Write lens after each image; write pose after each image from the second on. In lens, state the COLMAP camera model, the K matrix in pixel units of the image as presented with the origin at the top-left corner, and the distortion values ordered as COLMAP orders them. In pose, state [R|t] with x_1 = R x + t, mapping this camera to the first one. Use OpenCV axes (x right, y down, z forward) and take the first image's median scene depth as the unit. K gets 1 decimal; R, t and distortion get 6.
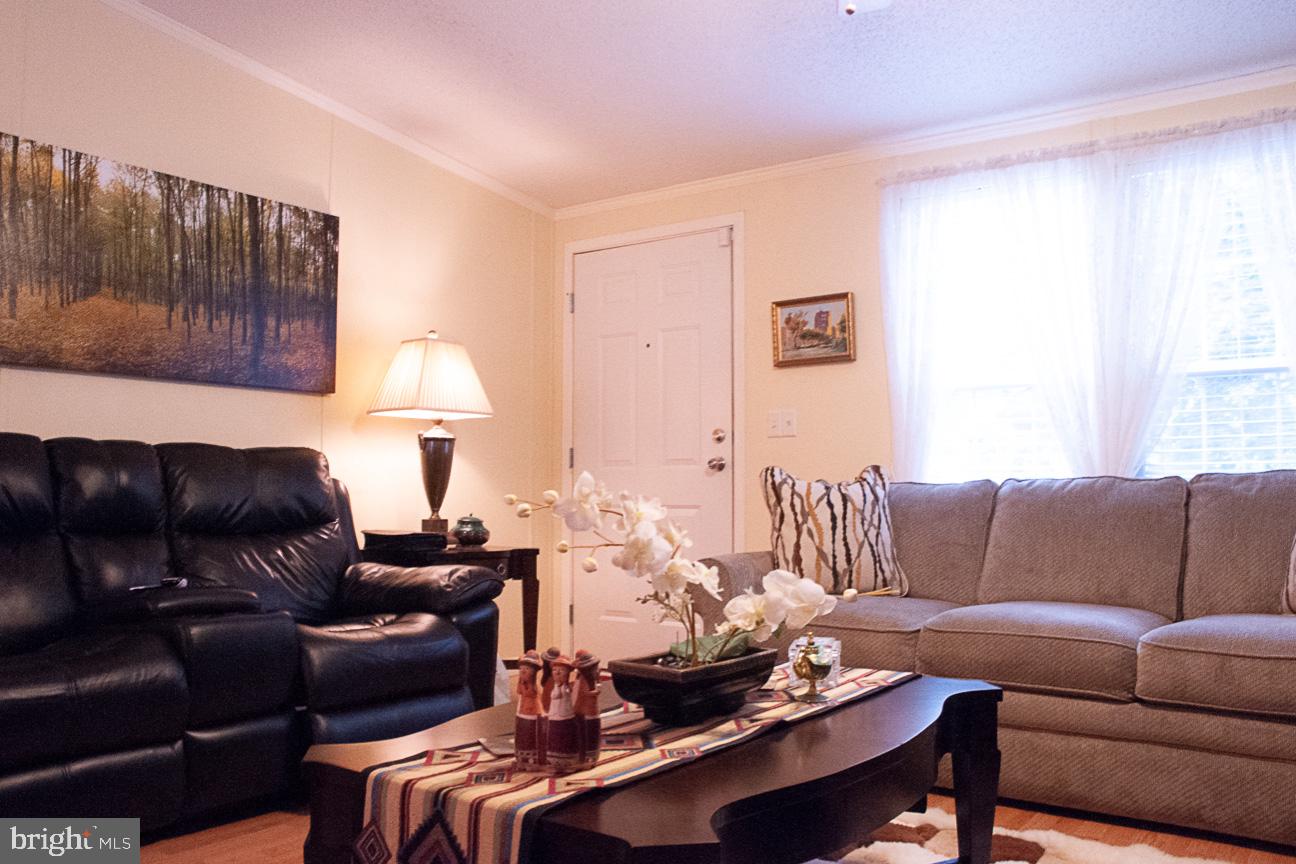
lens RADIAL K [[1100.4, 0, 648.0], [0, 1100.4, 432.0], [0, 0, 1]] dist [-0.177498, 0.152319]
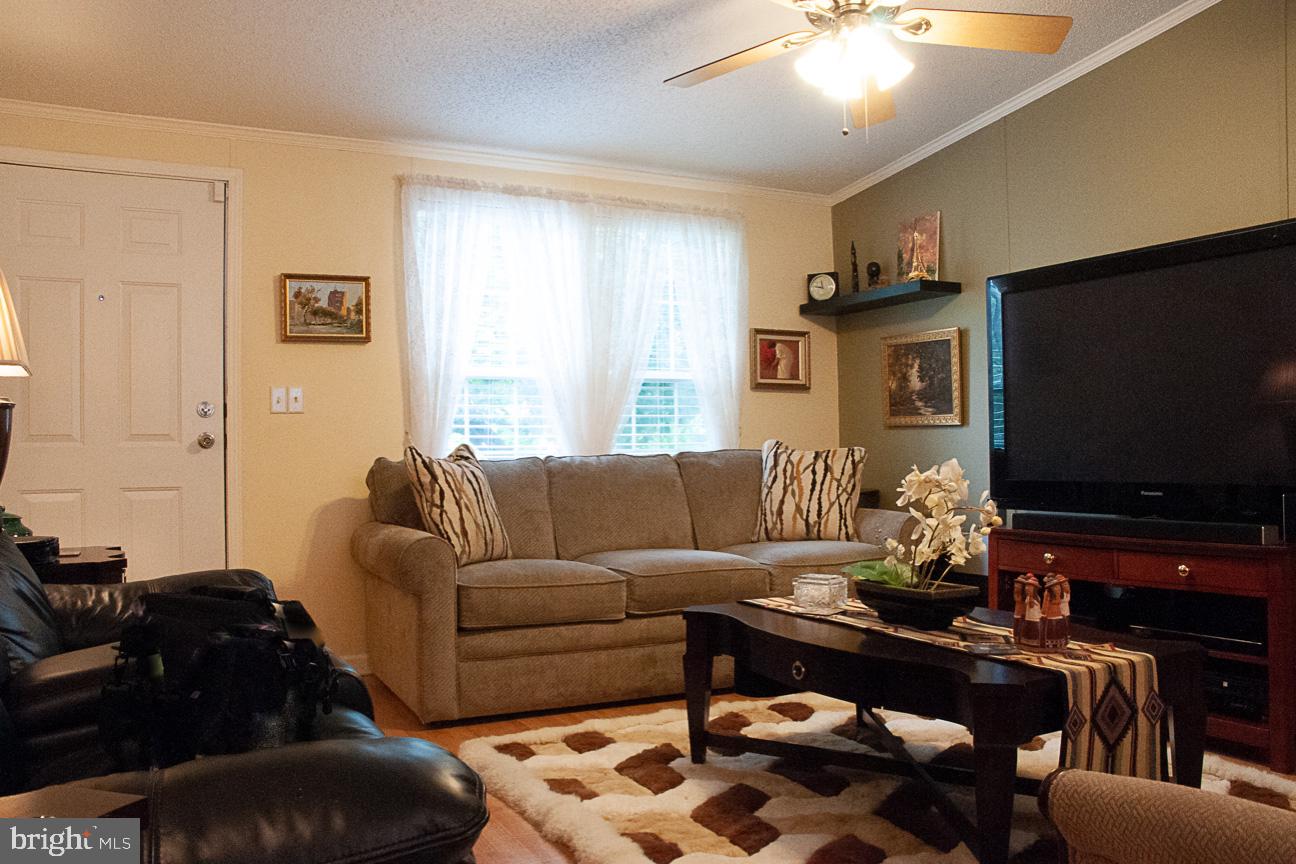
lens RADIAL K [[1058.1, 0, 646.9], [0, 1058.1, 447.4], [0, 0, 1]] dist [-0.165071, 0.143094]
pose [[0.416708, 0.000522, 0.909040, -0.610534], [-0.035027, 0.999266, 0.015483, 0.009568], [-0.908365, -0.038292, 0.416420, 0.342737]]
